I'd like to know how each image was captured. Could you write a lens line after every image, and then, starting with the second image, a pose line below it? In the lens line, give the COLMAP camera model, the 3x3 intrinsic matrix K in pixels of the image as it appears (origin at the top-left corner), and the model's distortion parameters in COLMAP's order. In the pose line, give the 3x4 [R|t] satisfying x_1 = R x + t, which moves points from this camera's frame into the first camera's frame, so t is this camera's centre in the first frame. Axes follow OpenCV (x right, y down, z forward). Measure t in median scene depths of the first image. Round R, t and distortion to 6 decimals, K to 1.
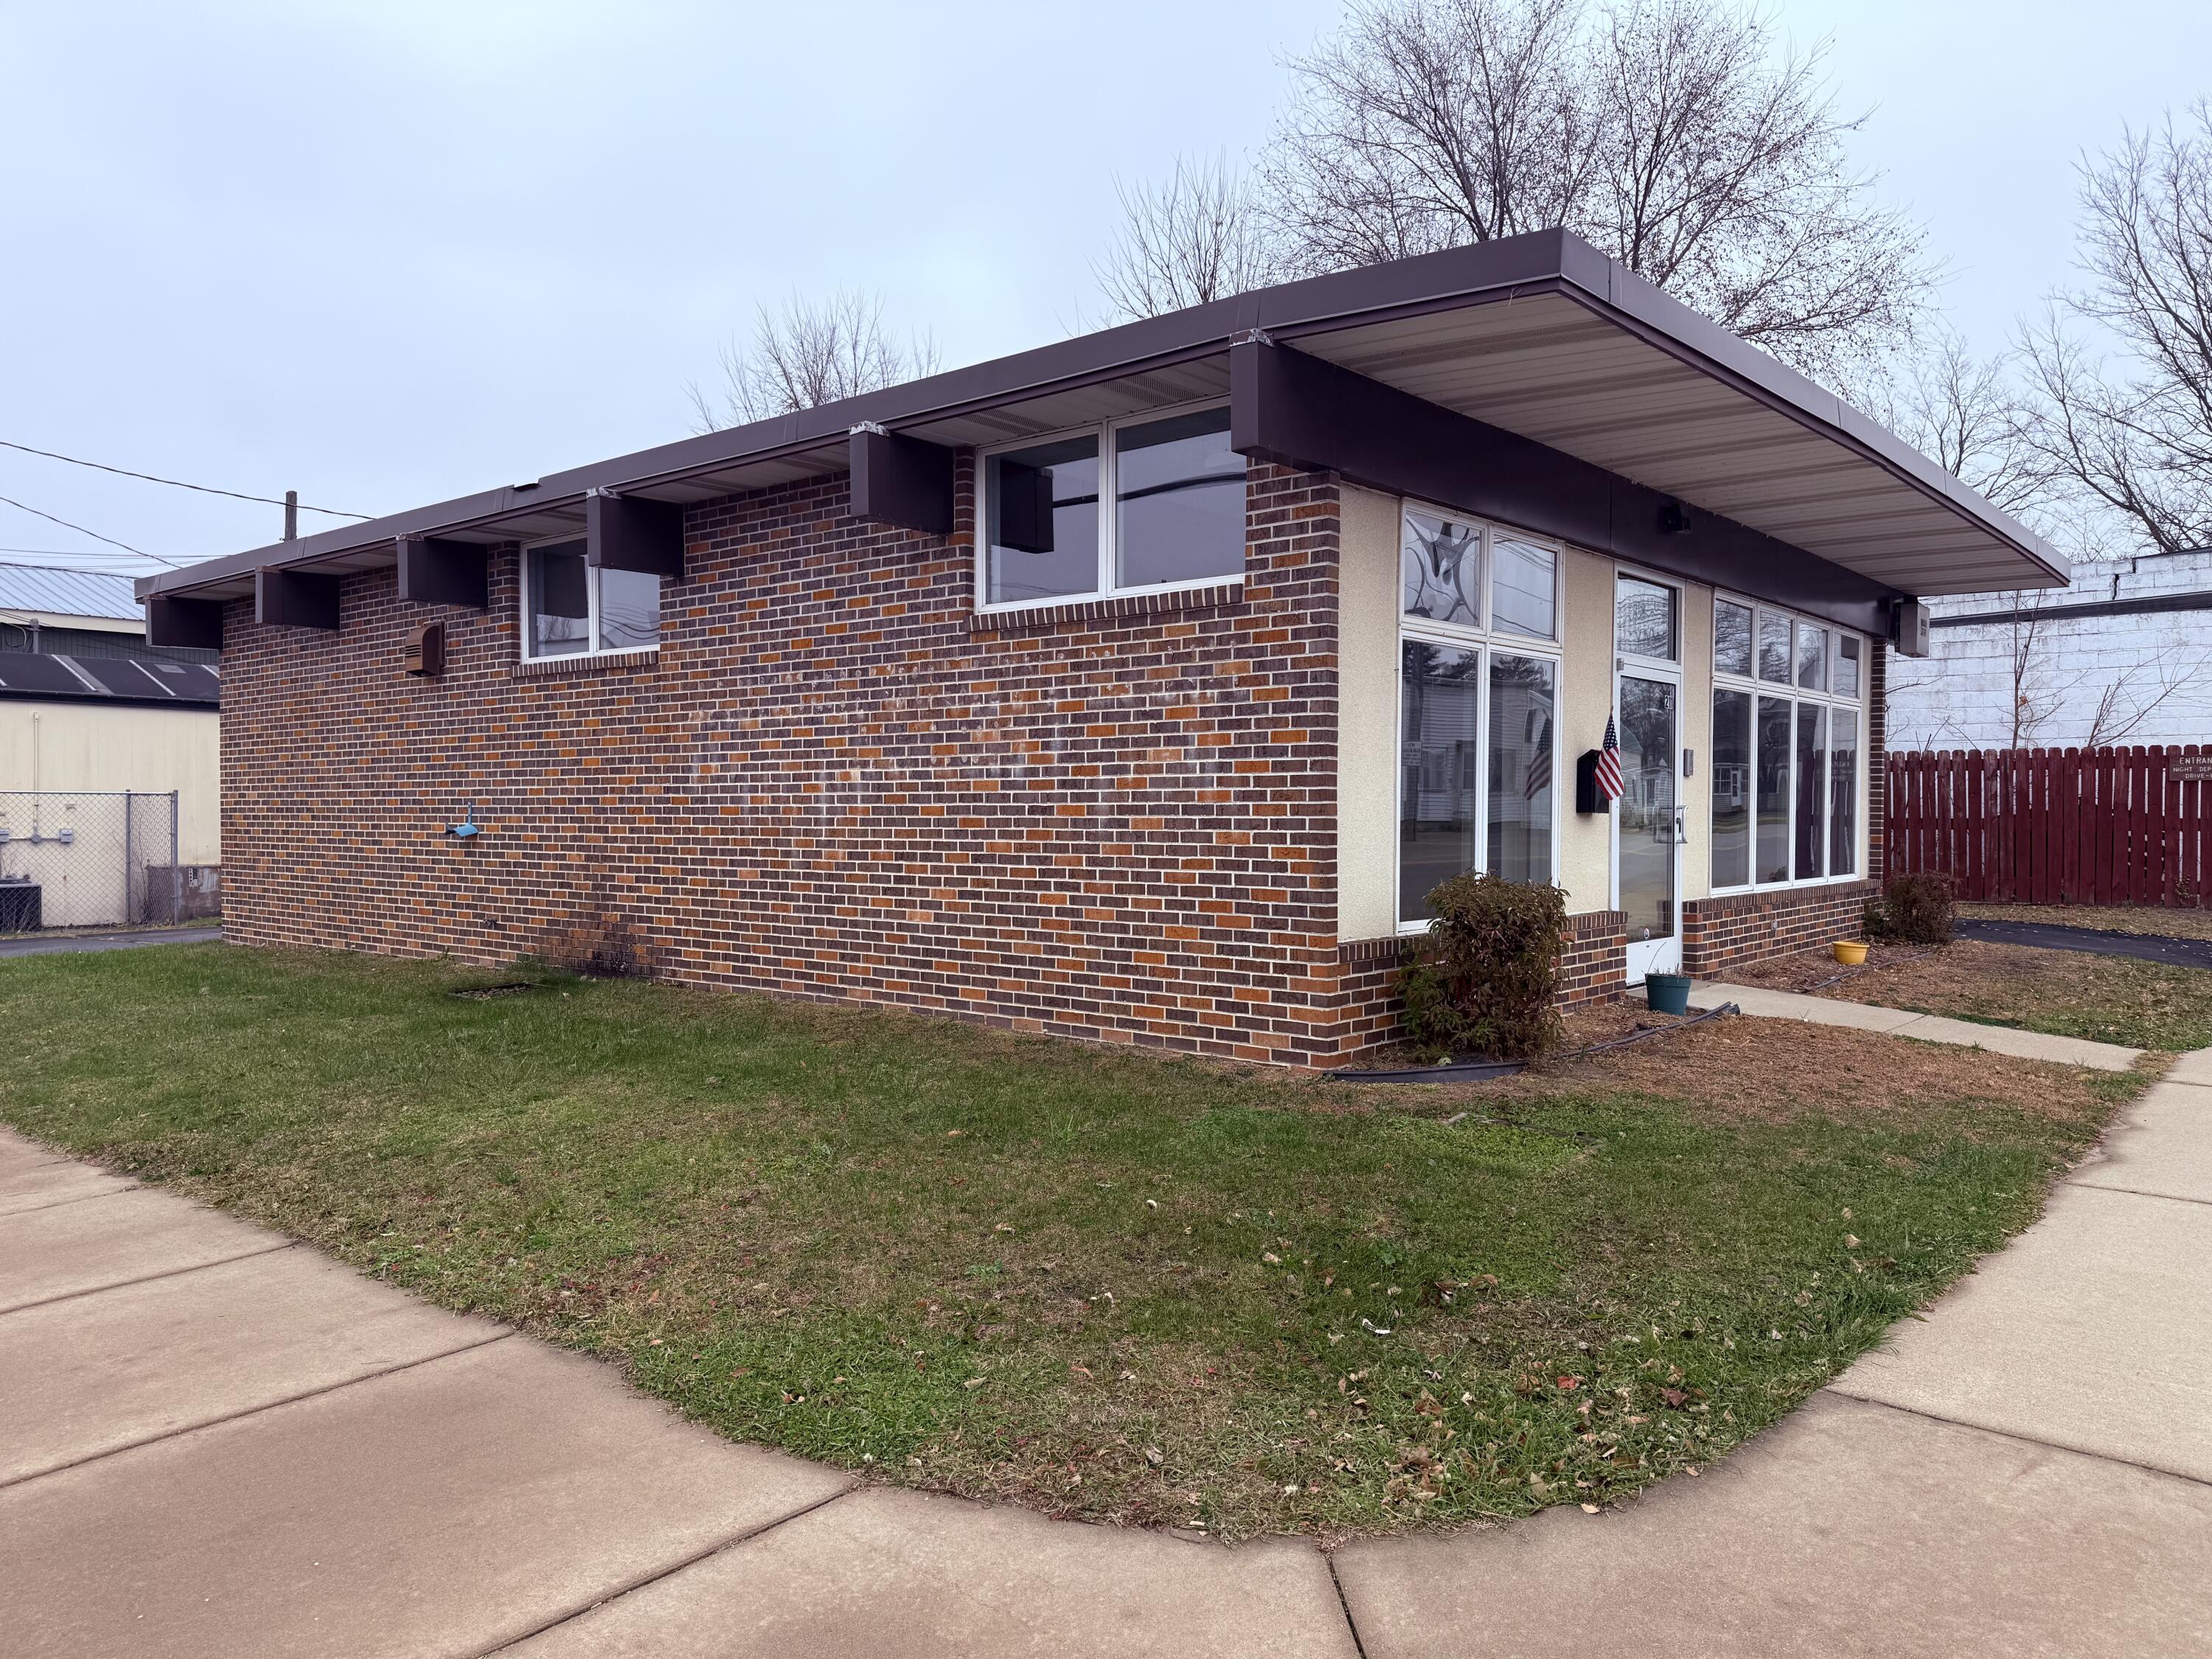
lens RADIAL K [[1556.0, 0, 1094.8], [0, 1556.0, 837.4], [0, 0, 1]] dist [0.069250, -0.066761]
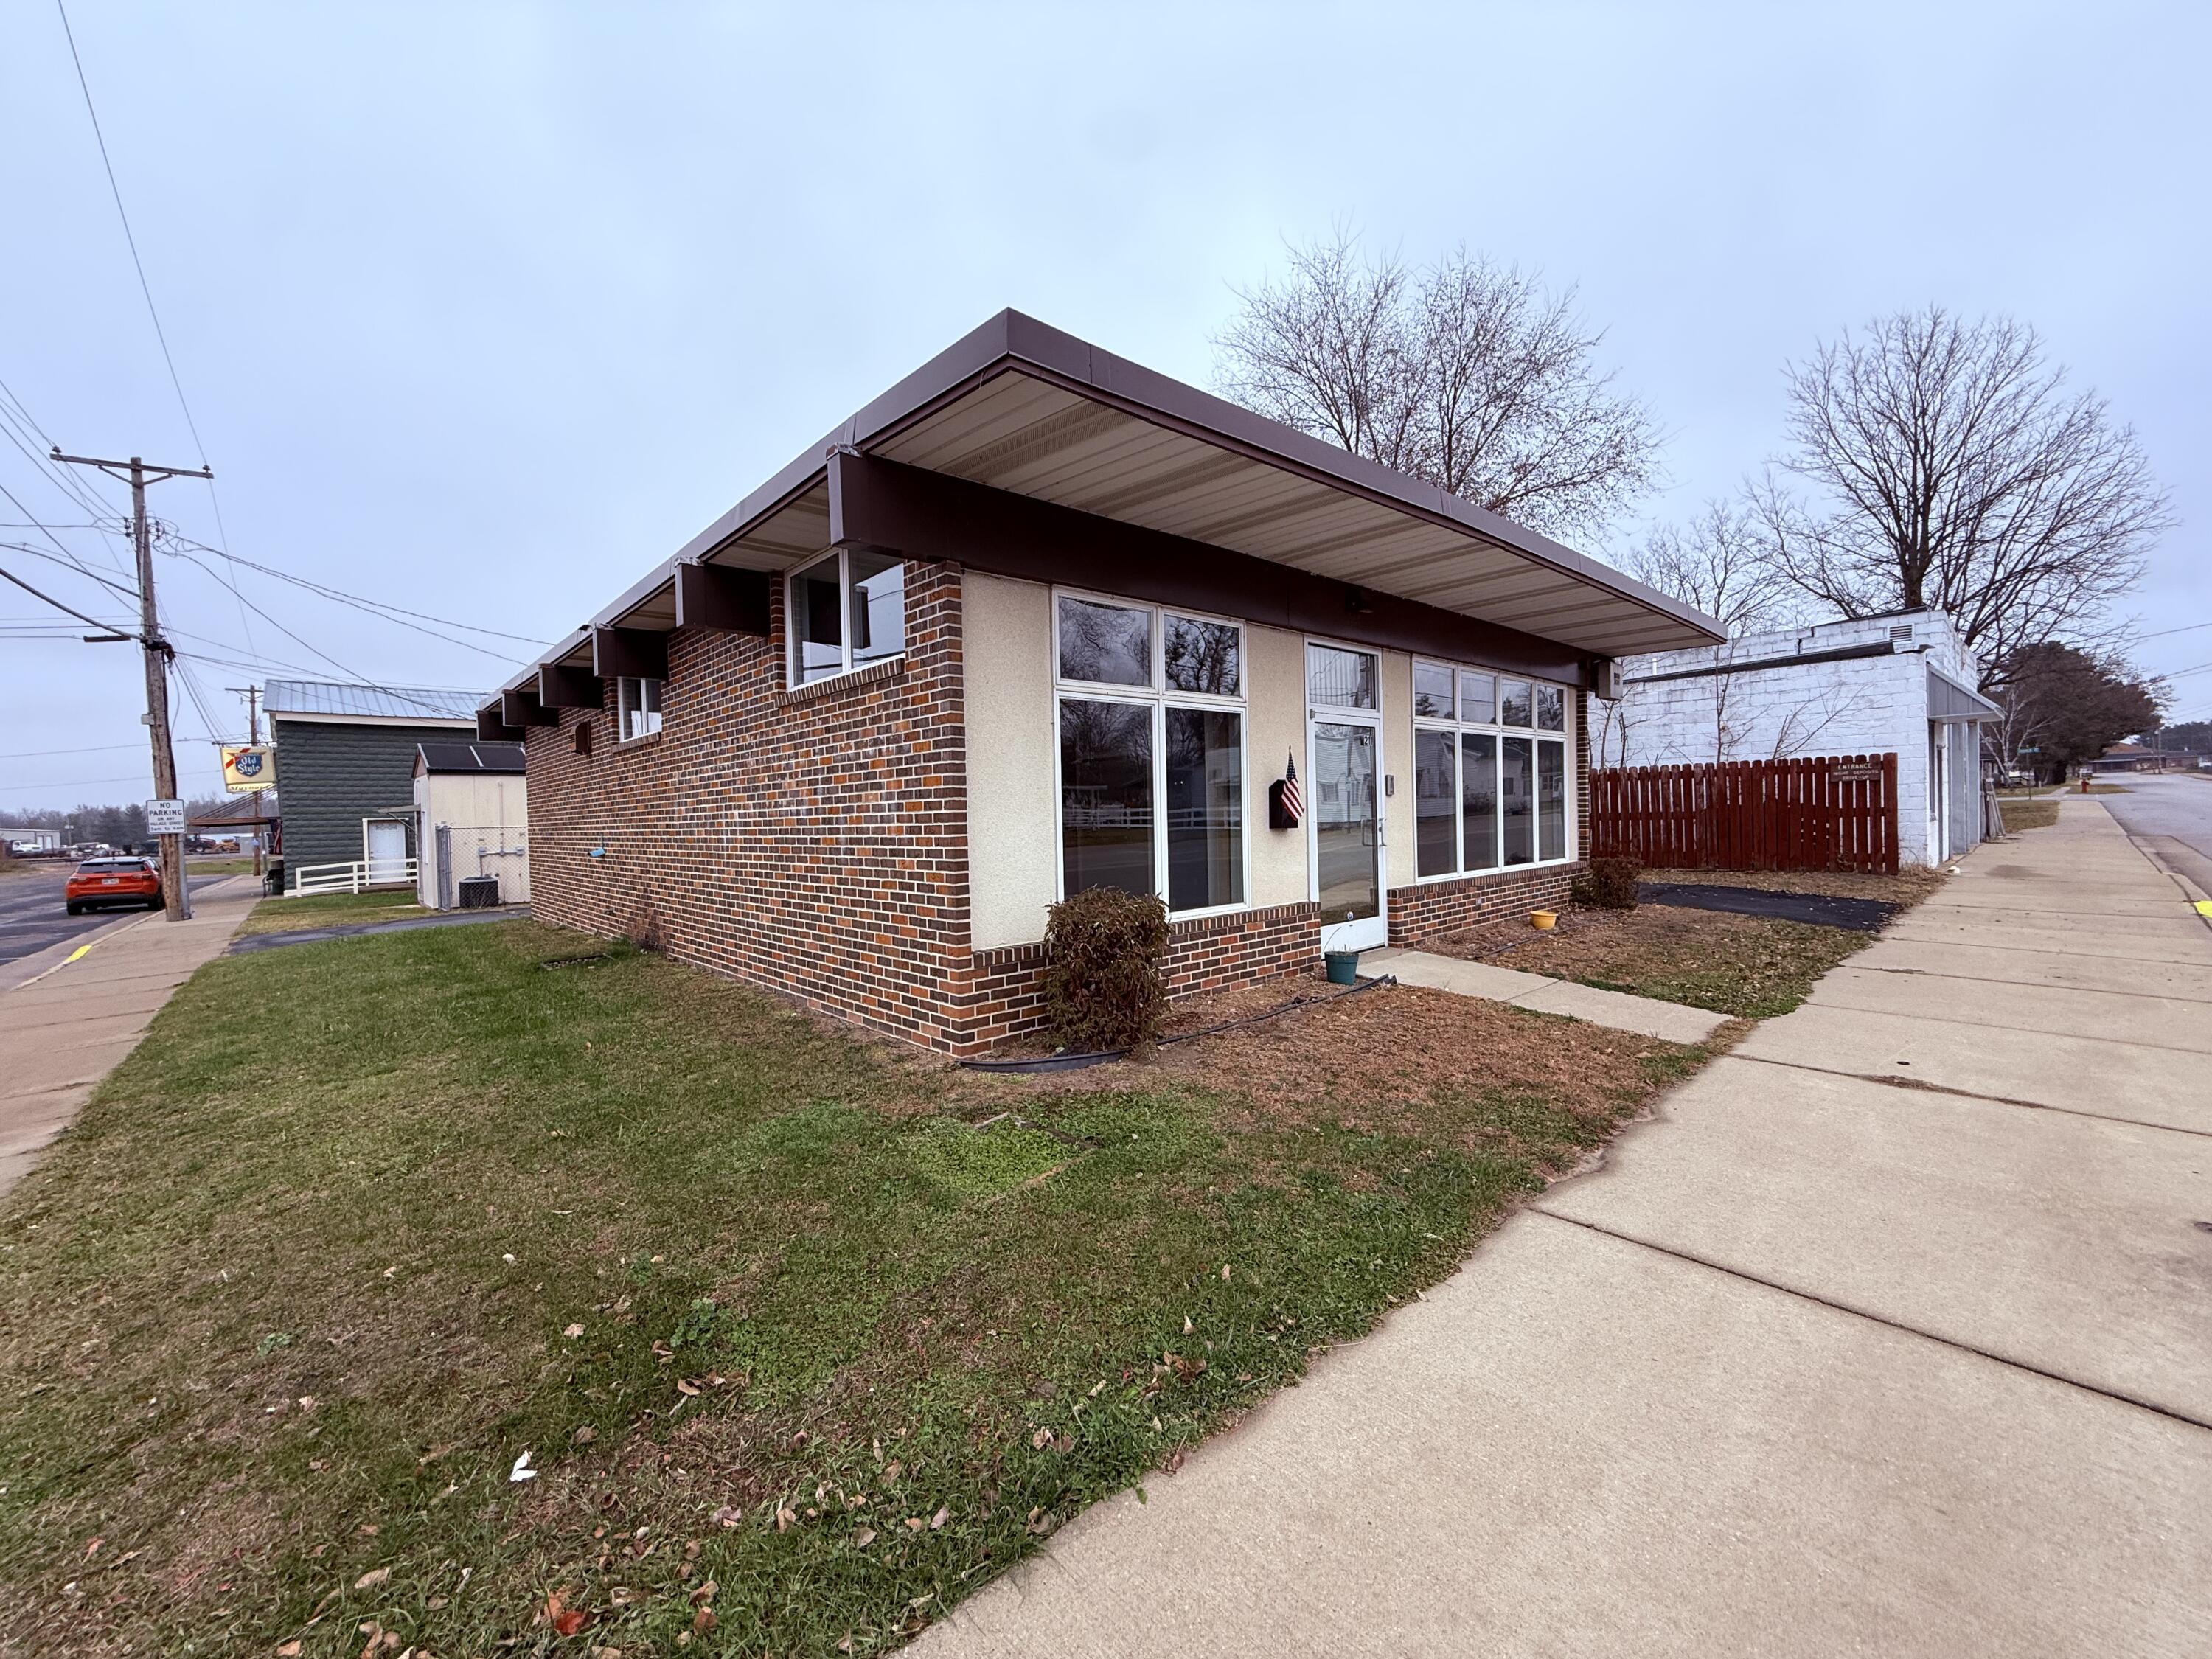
lens RADIAL K [[886.1, 0, 1107.9], [0, 886.1, 829.8], [0, 0, 1]] dist [0.000094, -0.000012]
pose [[0.991049, -0.025227, -0.131095, 0.234001], [0.025526, 0.999674, 0.000601, -0.016040], [0.131037, -0.003942, 0.991370, 0.221830]]
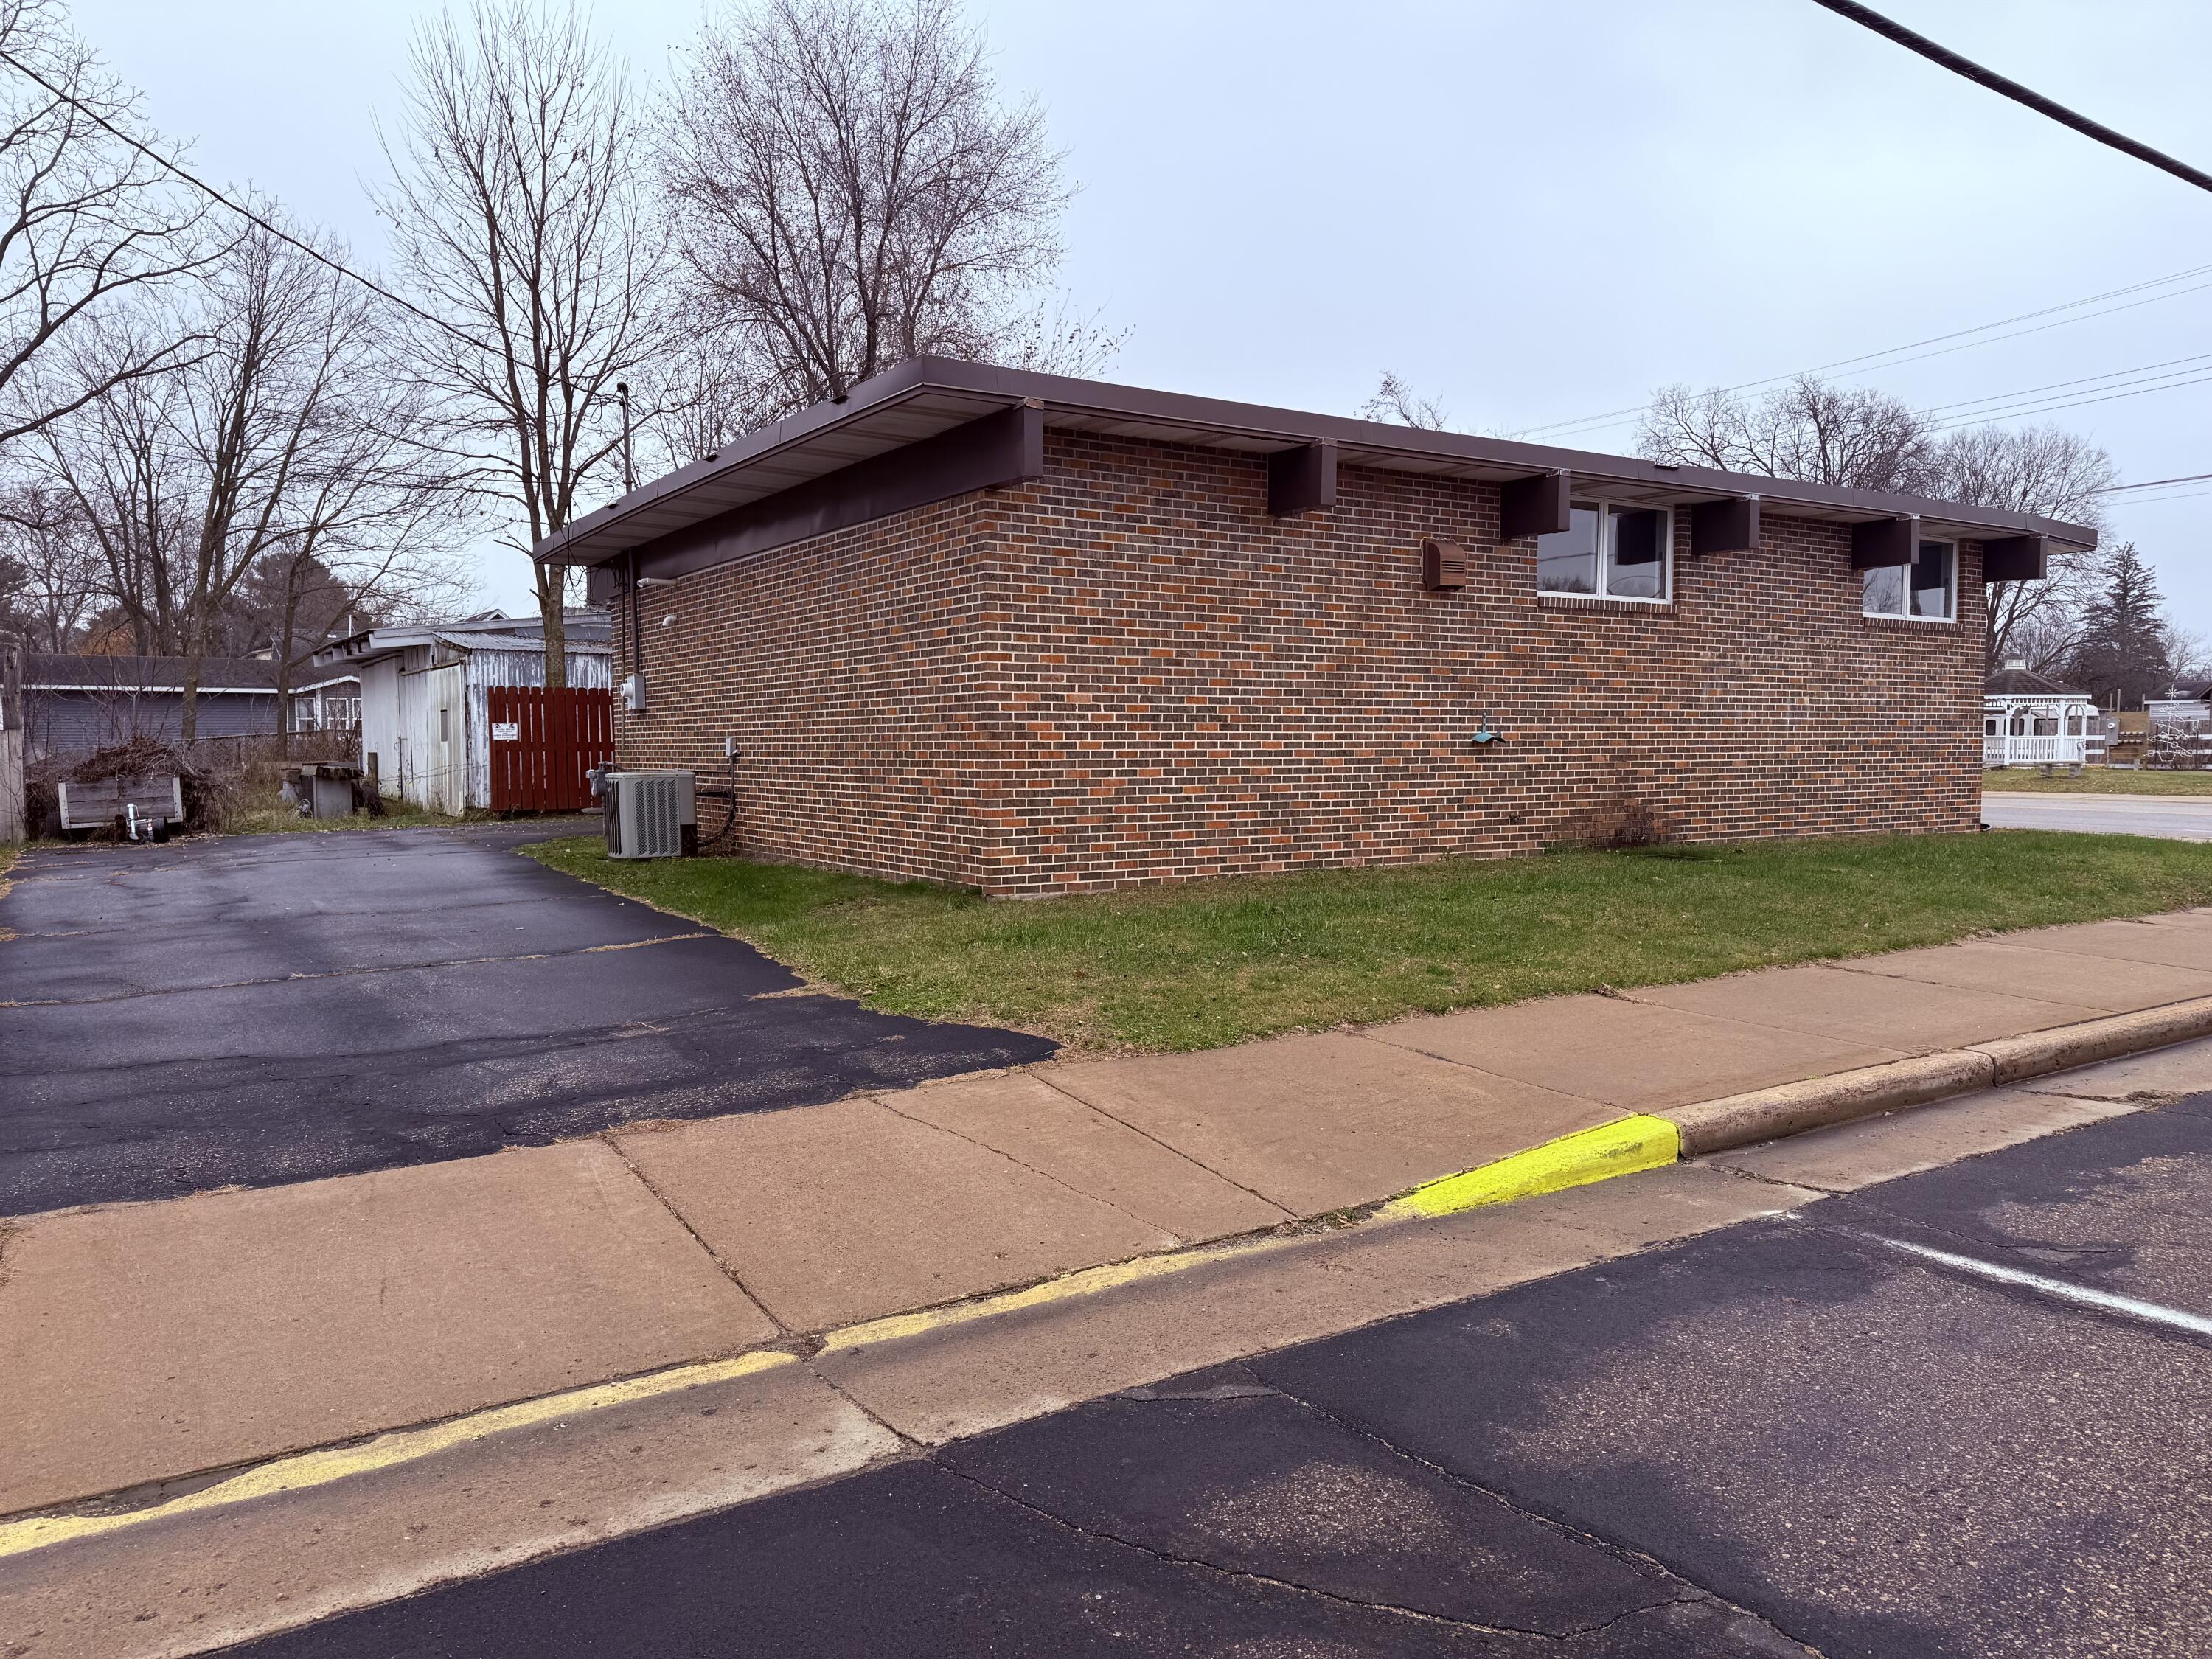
lens RADIAL K [[1556.0, 0, 1101.3], [0, 1556.0, 830.4], [0, 0, 1]] dist [0.069250, -0.066761]
pose [[0.298594, -0.057346, 0.952656, -1.695564], [0.015806, 0.998353, 0.055143, -0.005030], [-0.954249, -0.001408, 0.299009, 1.029596]]
